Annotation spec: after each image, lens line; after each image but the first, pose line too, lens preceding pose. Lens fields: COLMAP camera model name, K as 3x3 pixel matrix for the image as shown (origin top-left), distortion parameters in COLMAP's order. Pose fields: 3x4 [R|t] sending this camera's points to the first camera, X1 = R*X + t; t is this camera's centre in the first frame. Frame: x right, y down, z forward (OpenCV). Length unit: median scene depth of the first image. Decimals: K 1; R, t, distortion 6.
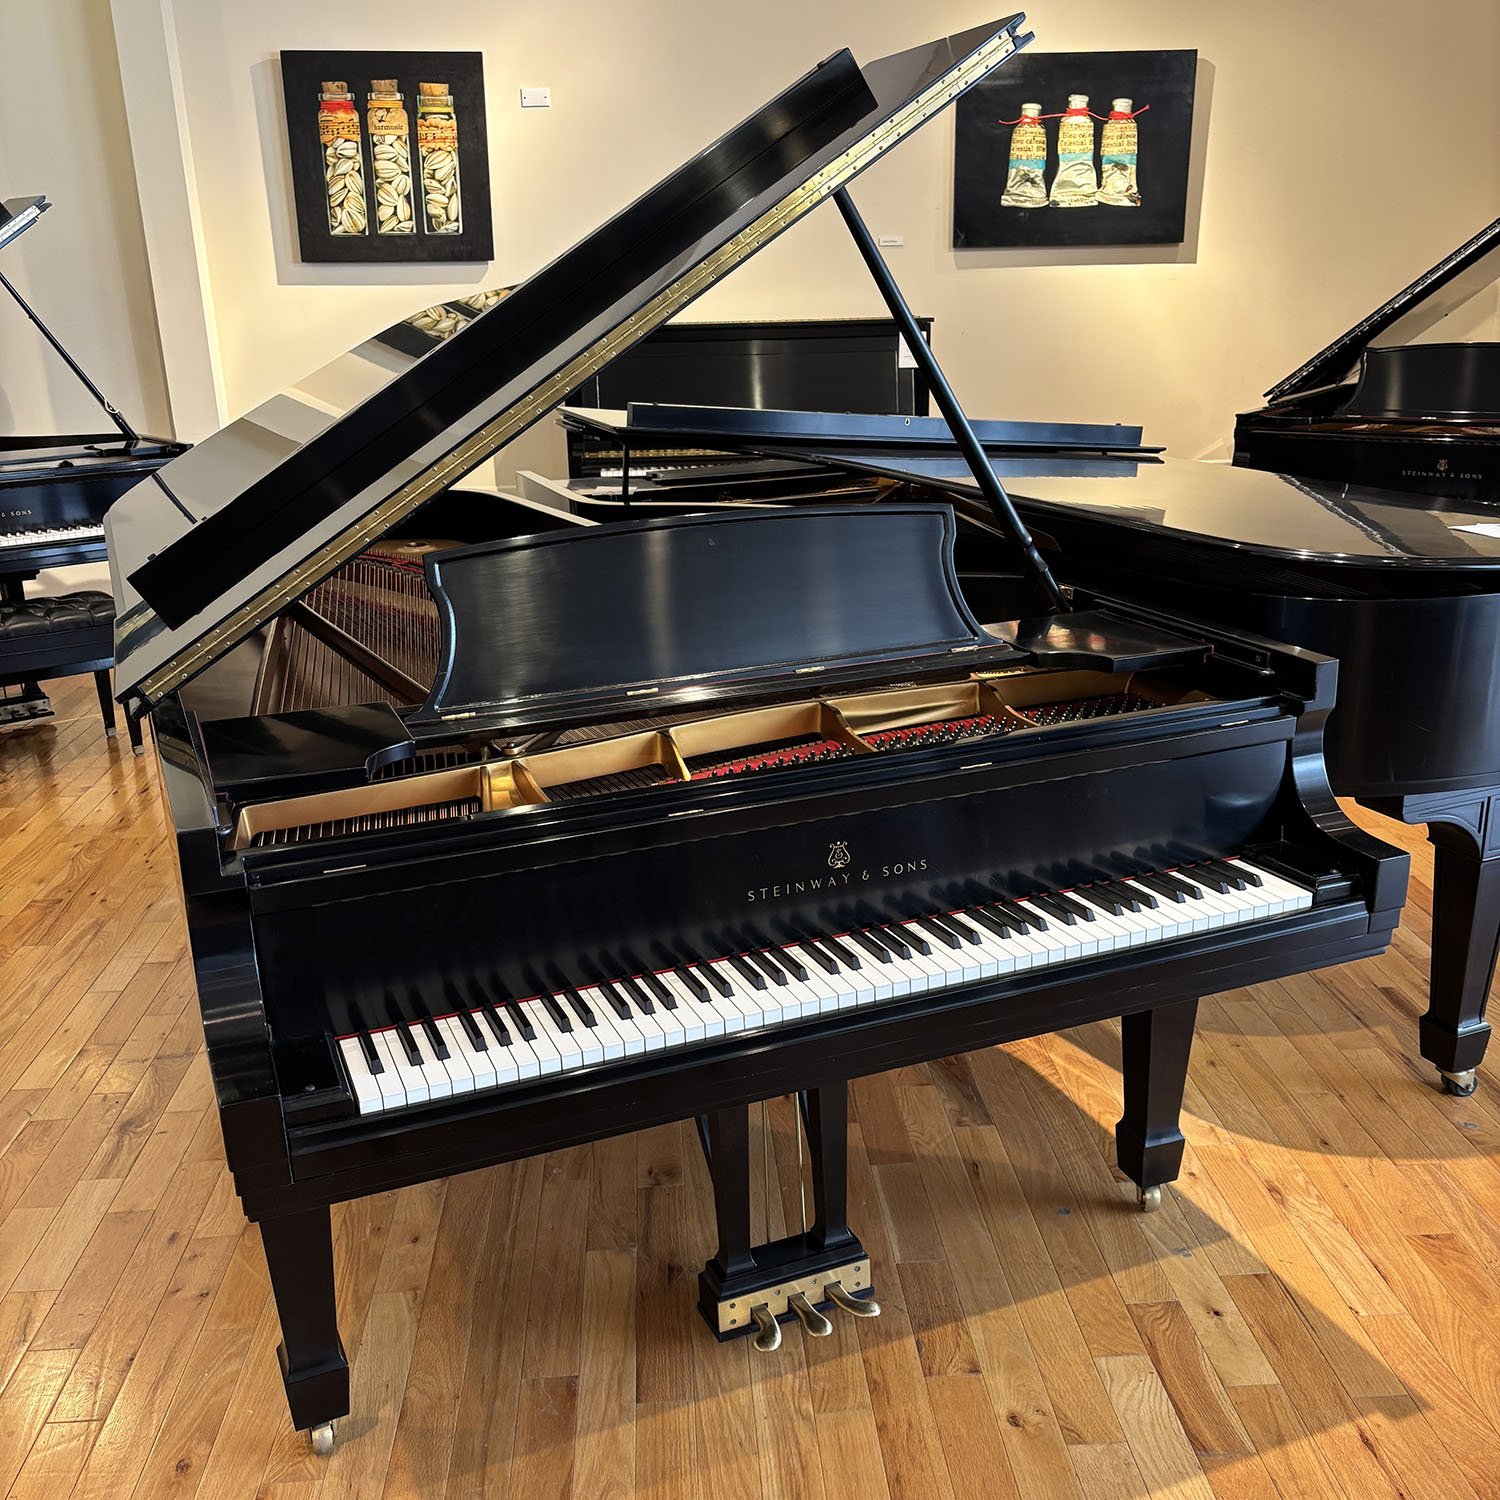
lens RADIAL K [[1507.0, 0, 764.4], [0, 1507.0, 751.2], [0, 0, 1]] dist [0.085711, -0.124088]
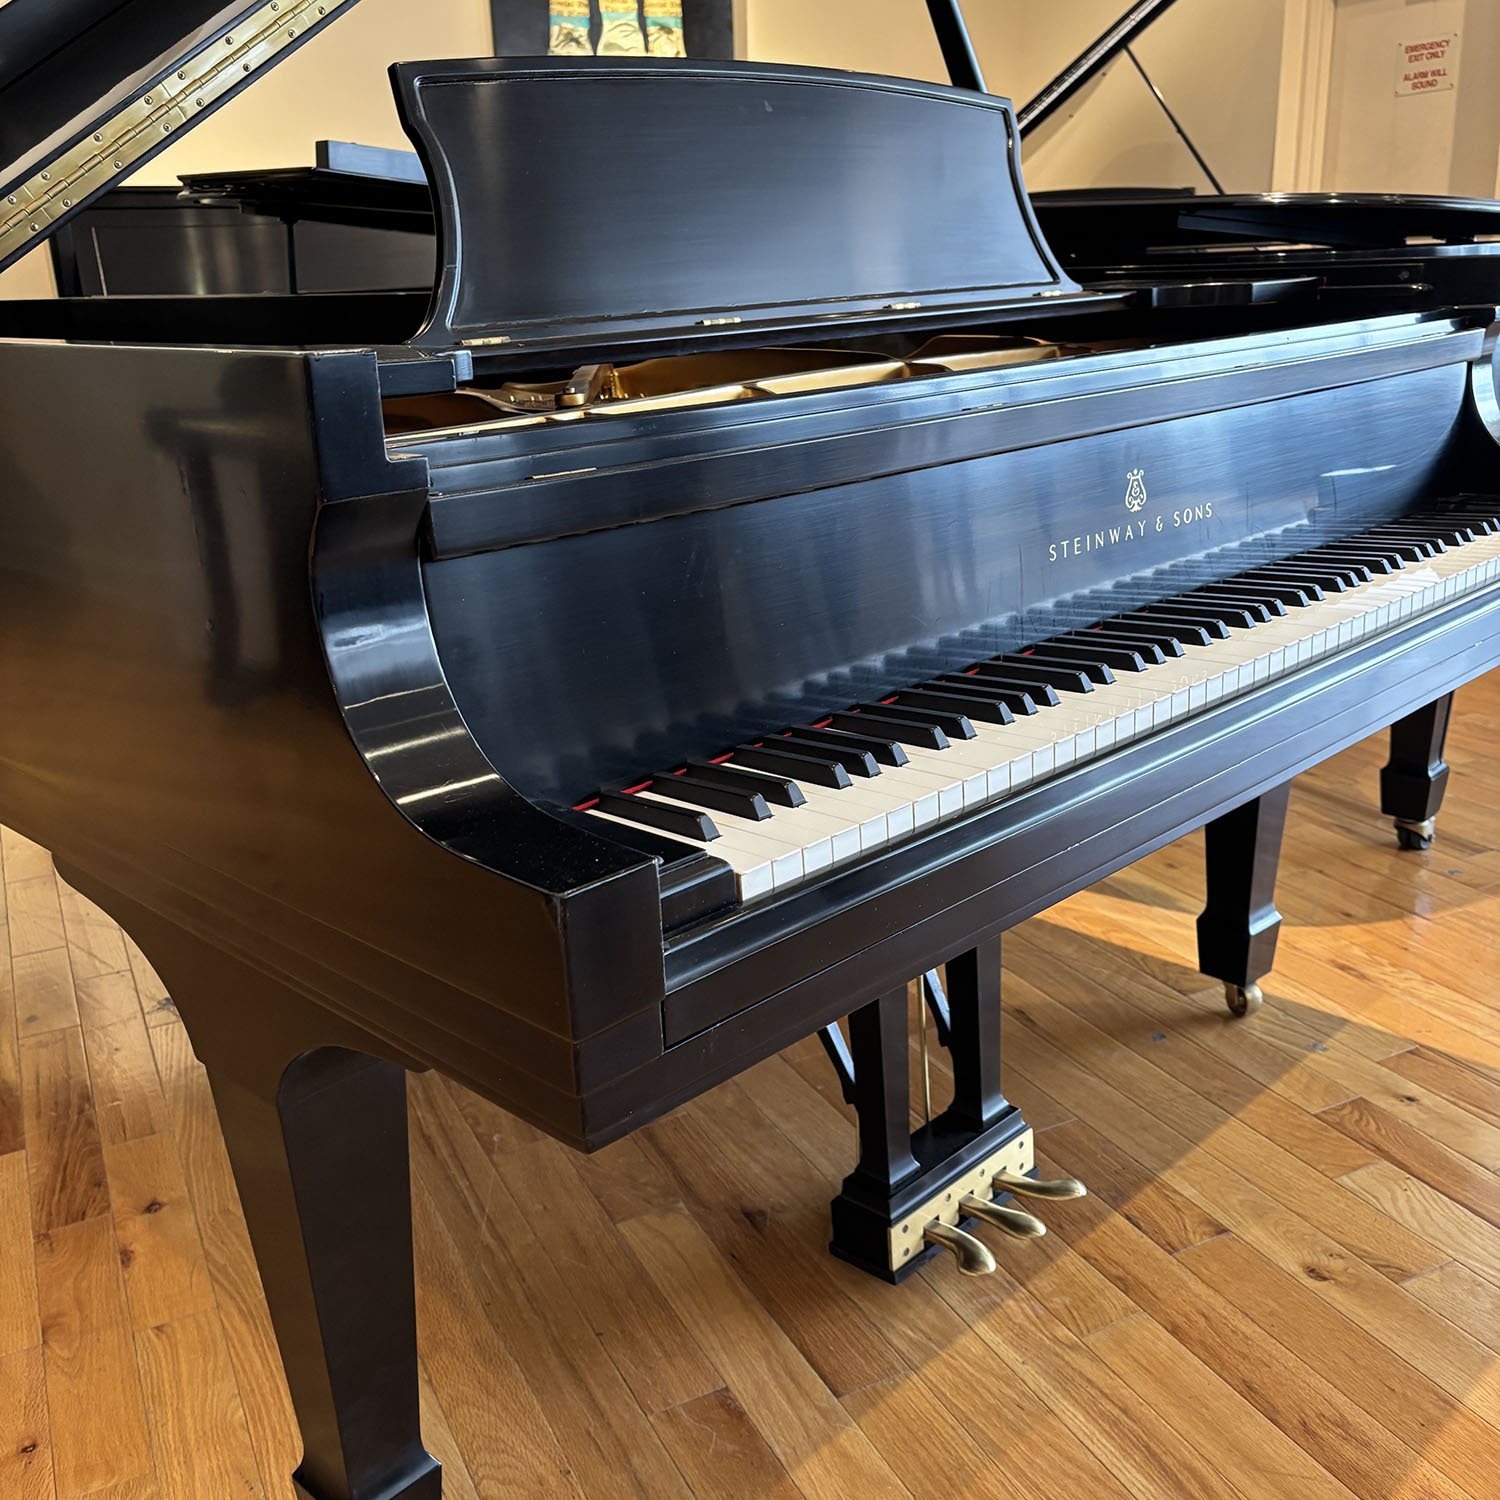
lens RADIAL K [[1507.0, 0, 764.4], [0, 1507.0, 751.2], [0, 0, 1]] dist [0.085711, -0.124088]
pose [[0.923662, -0.132151, 0.359700, -0.300454], [0.134532, 0.990736, 0.018526, 0.123968], [-0.358816, 0.031279, 0.932884, 0.361252]]
